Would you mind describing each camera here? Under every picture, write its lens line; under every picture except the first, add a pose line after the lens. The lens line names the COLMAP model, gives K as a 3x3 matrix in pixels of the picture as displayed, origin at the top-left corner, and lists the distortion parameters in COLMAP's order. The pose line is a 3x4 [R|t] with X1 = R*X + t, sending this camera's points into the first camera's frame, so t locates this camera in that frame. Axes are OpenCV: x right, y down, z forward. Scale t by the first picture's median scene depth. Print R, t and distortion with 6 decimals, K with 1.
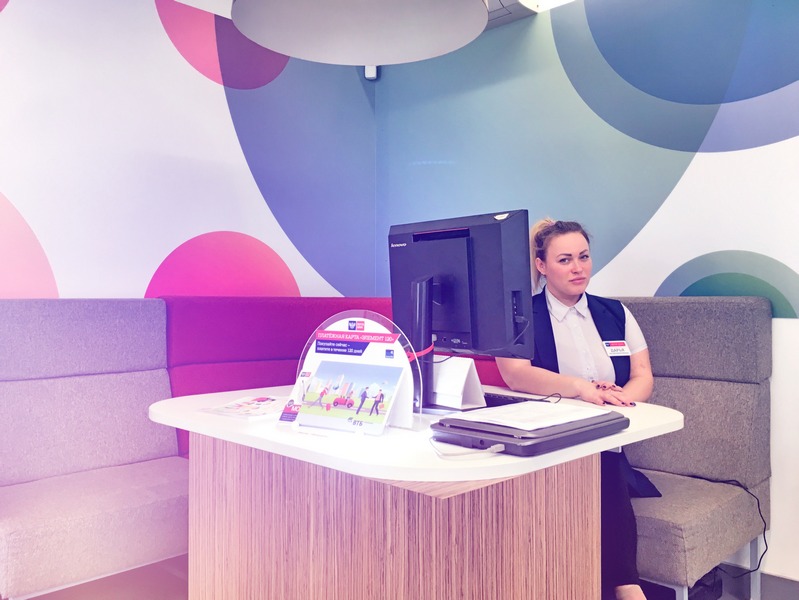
lens RADIAL K [[682.7, 0, 399.5], [0, 682.7, 300.0], [0, 0, 1]] dist [0.087239, 0.001177]
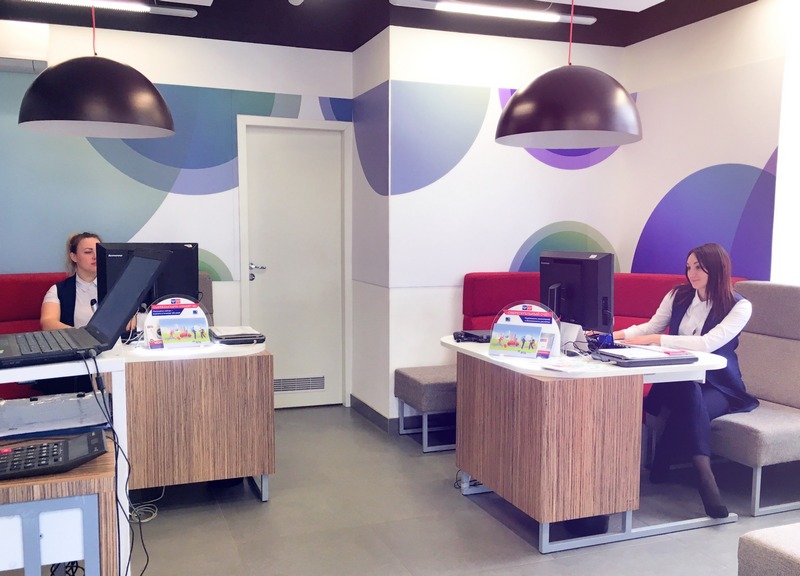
lens RADIAL K [[761.1, 0, 400.0], [0, 761.1, 288.0], [0, 0, 1]] dist [0.000030, -0.000072]
pose [[0.396600, -0.063284, 0.915807, -2.155552], [-0.007375, 0.997369, 0.072114, -0.199499], [-0.917962, -0.035354, 0.395090, -0.660111]]
